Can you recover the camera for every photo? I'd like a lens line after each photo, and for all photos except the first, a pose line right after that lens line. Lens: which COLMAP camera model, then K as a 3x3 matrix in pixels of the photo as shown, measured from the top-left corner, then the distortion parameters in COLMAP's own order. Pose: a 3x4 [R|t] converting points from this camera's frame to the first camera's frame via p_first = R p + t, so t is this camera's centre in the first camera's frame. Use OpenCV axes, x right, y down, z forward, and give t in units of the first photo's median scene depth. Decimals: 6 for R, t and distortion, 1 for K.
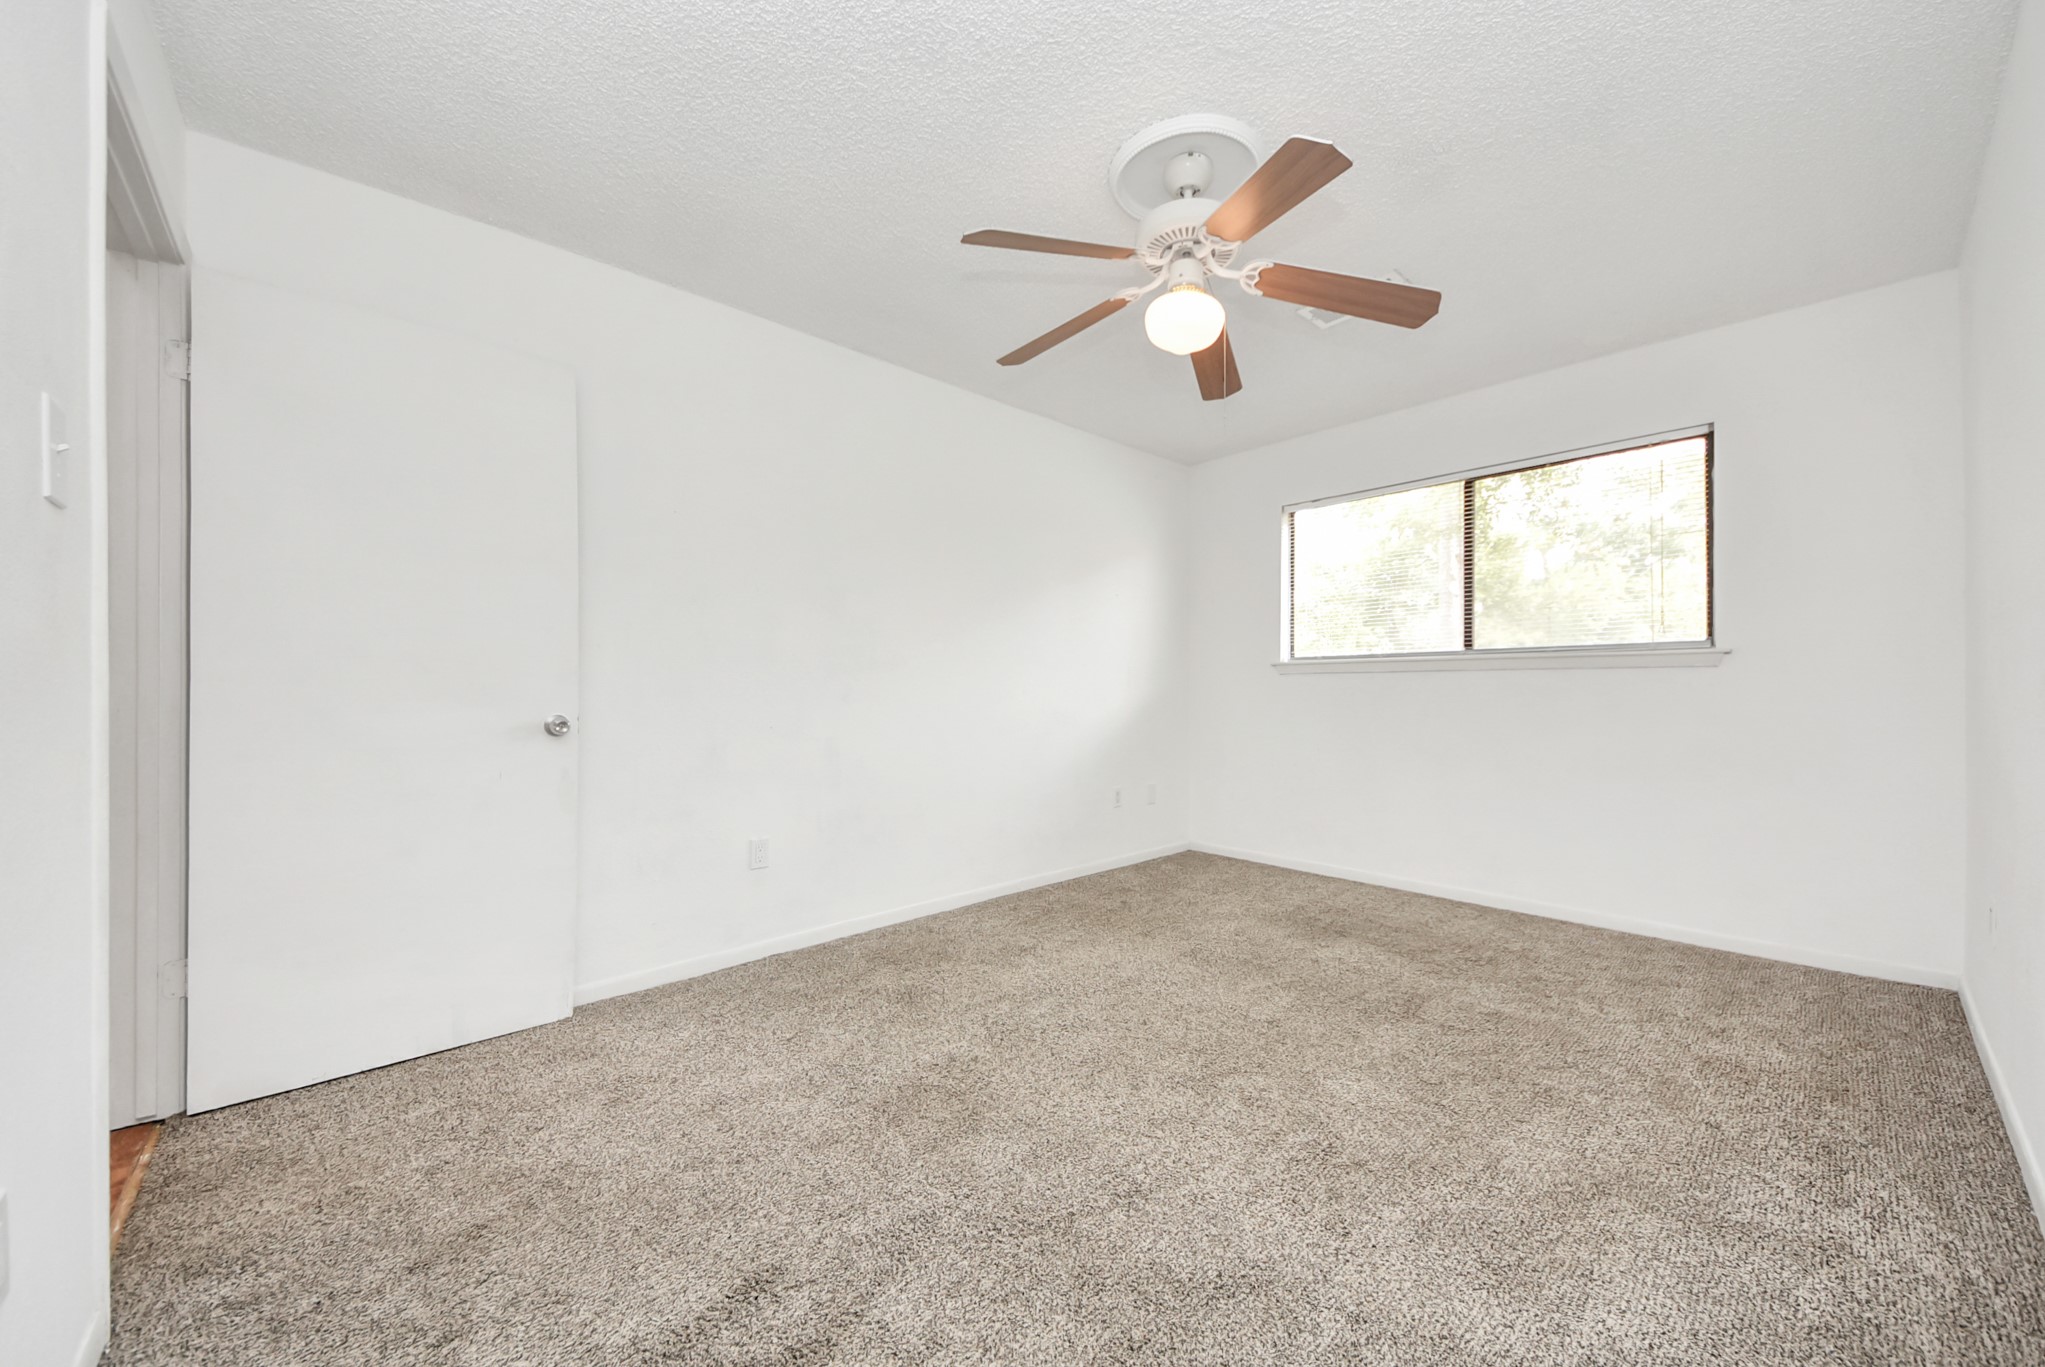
lens RADIAL K [[722.4, 0, 1039.4], [0, 722.4, 698.2], [0, 0, 1]] dist [0.026317, -0.017763]
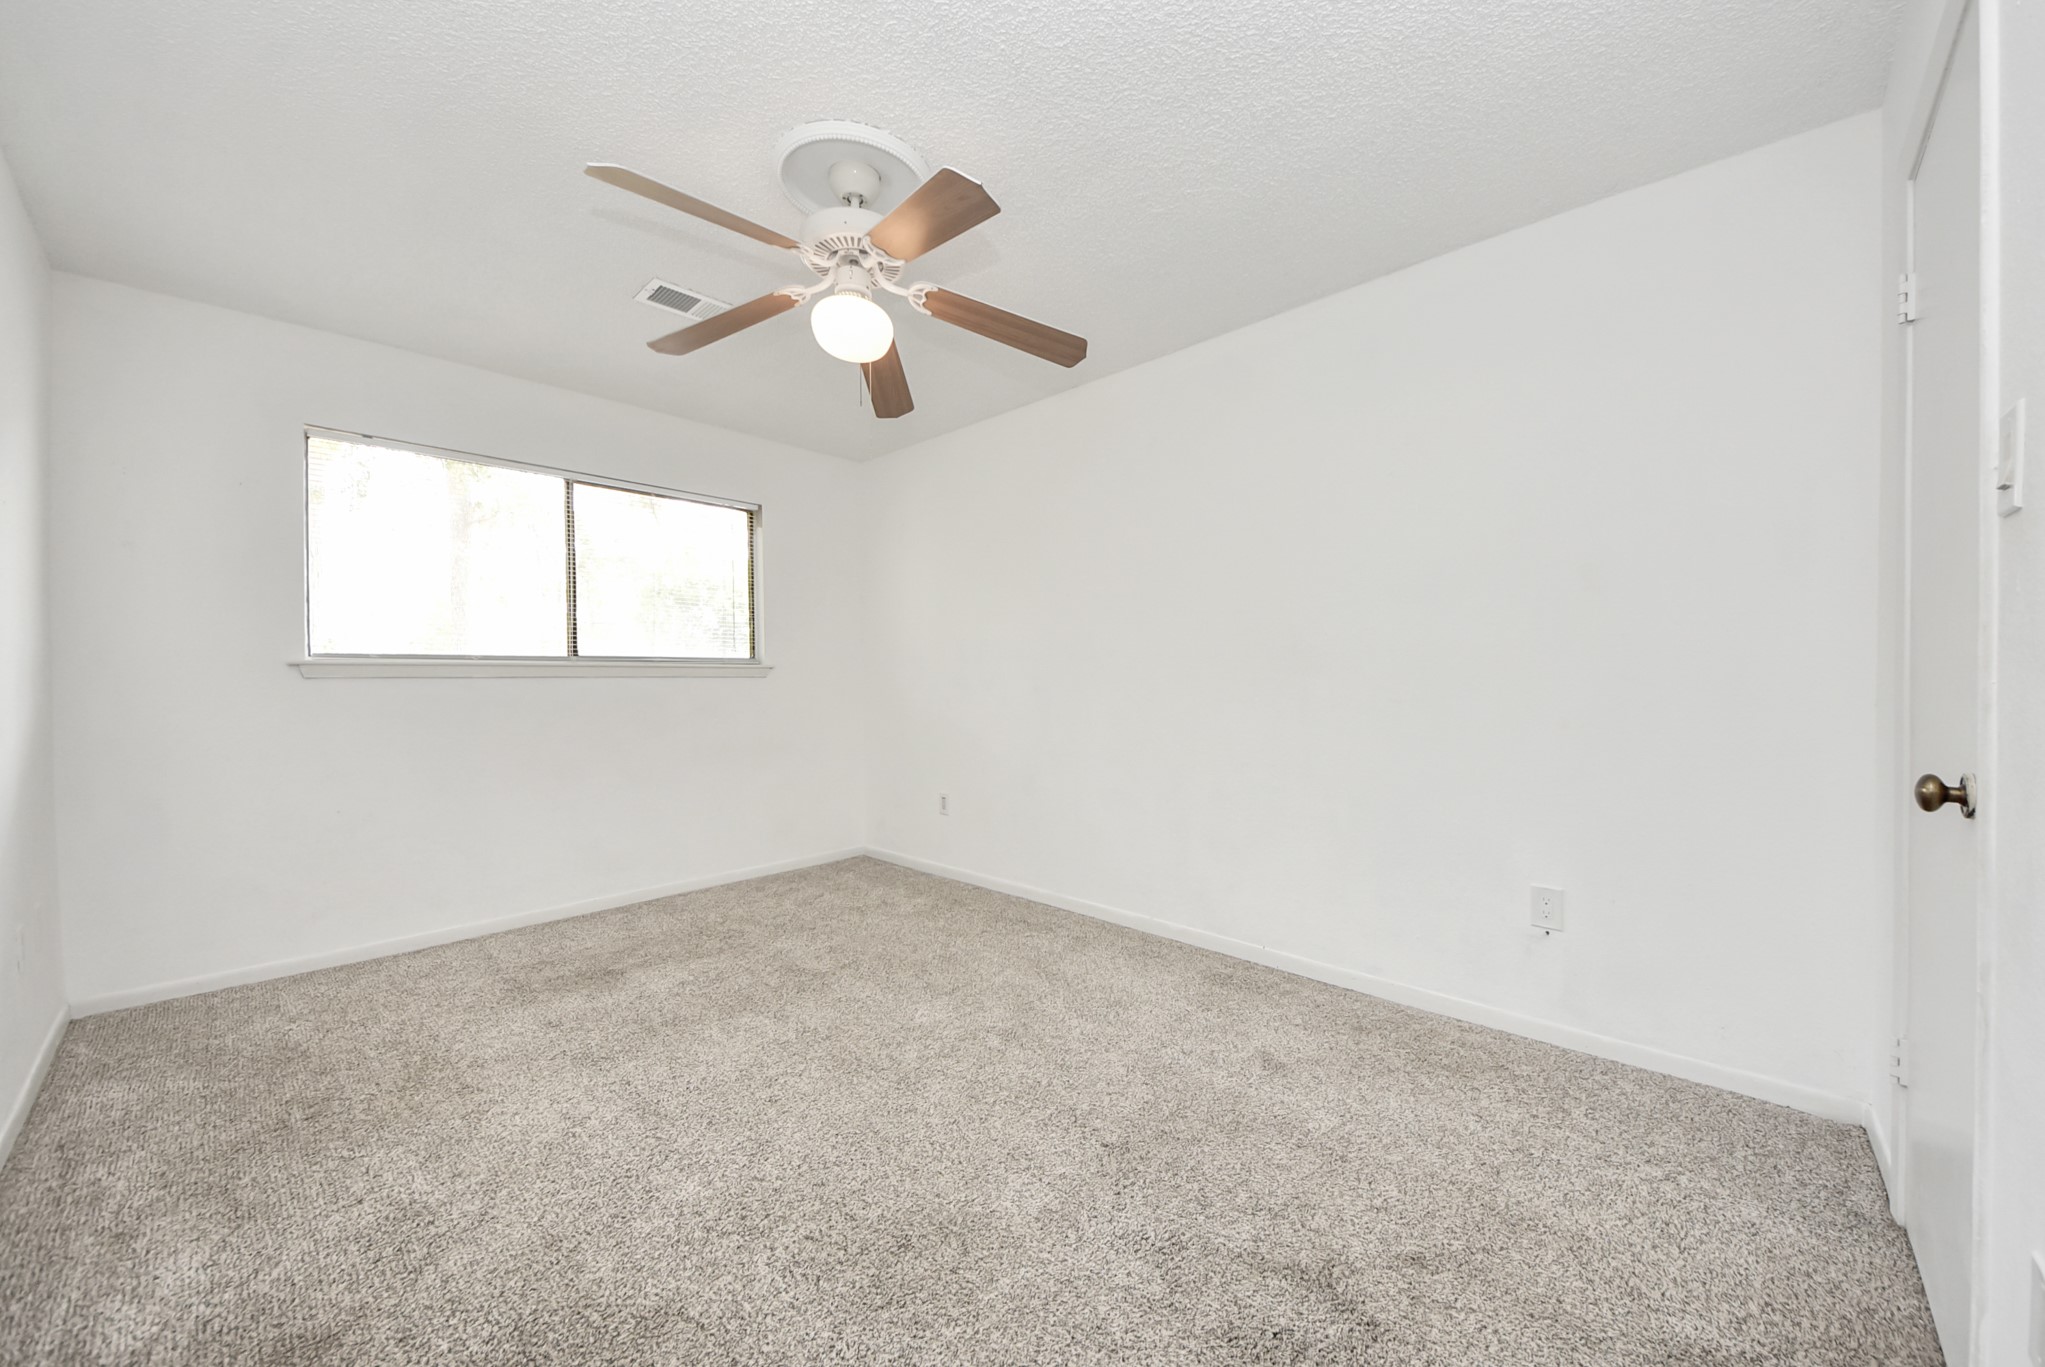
lens RADIAL K [[722.4, 0, 1039.4], [0, 722.4, 698.2], [0, 0, 1]] dist [0.026317, -0.017763]
pose [[-0.034370, -0.024351, 0.999112, -0.522248], [0.024179, 0.999390, 0.025190, -0.026061], [-0.999117, 0.025023, -0.033760, 0.528148]]
